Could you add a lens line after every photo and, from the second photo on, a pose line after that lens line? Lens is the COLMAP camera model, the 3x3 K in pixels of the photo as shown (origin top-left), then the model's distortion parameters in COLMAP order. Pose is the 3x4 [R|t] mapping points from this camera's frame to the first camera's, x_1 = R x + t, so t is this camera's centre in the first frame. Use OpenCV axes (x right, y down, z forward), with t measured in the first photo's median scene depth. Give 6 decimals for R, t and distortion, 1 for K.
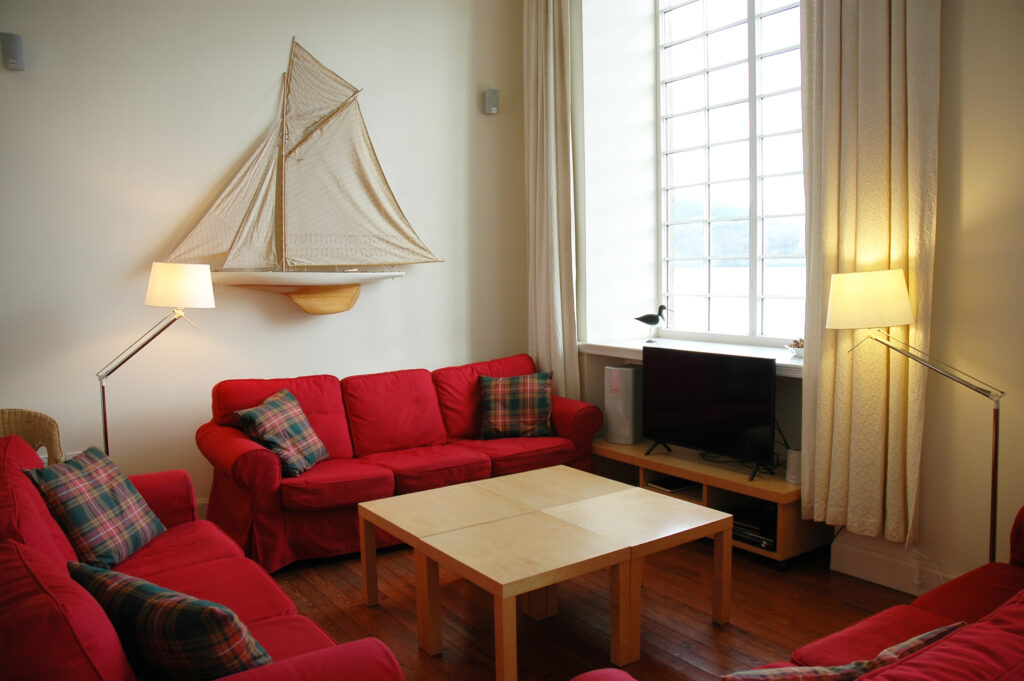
lens RADIAL K [[797.3, 0, 530.8], [0, 797.3, 342.8], [0, 0, 1]] dist [-0.153916, 0.134779]
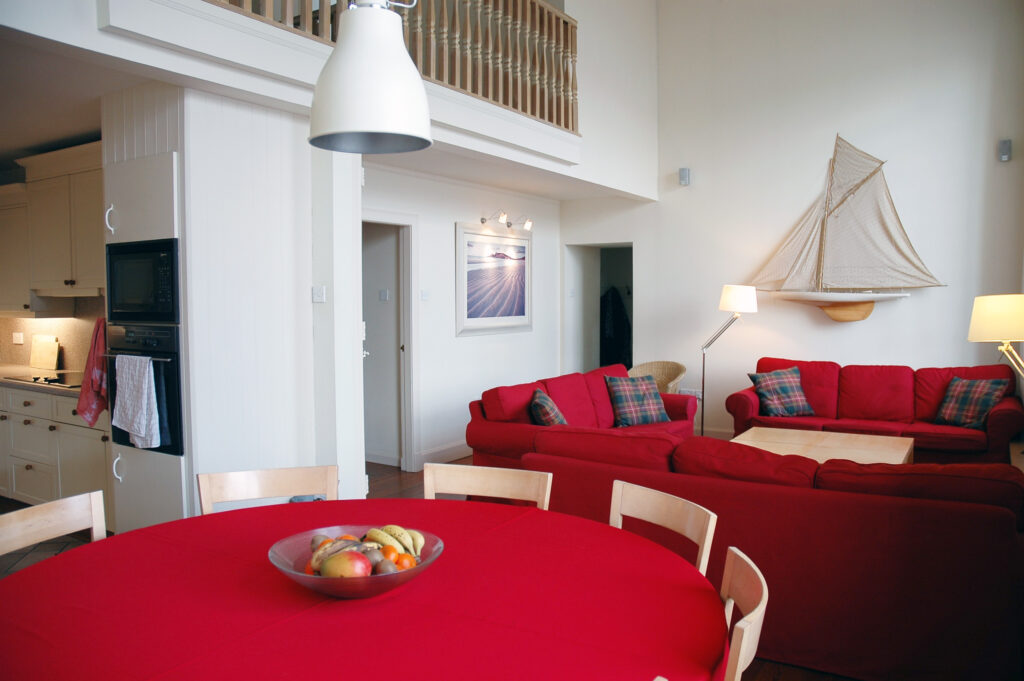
lens RADIAL K [[797.3, 0, 530.8], [0, 797.3, 342.8], [0, 0, 1]] dist [-0.153916, 0.134779]
pose [[0.408239, 0.066340, -0.910461, 0.821571], [-0.080578, 0.996082, 0.036448, -0.002758], [0.909312, 0.058484, 0.411985, -0.121422]]
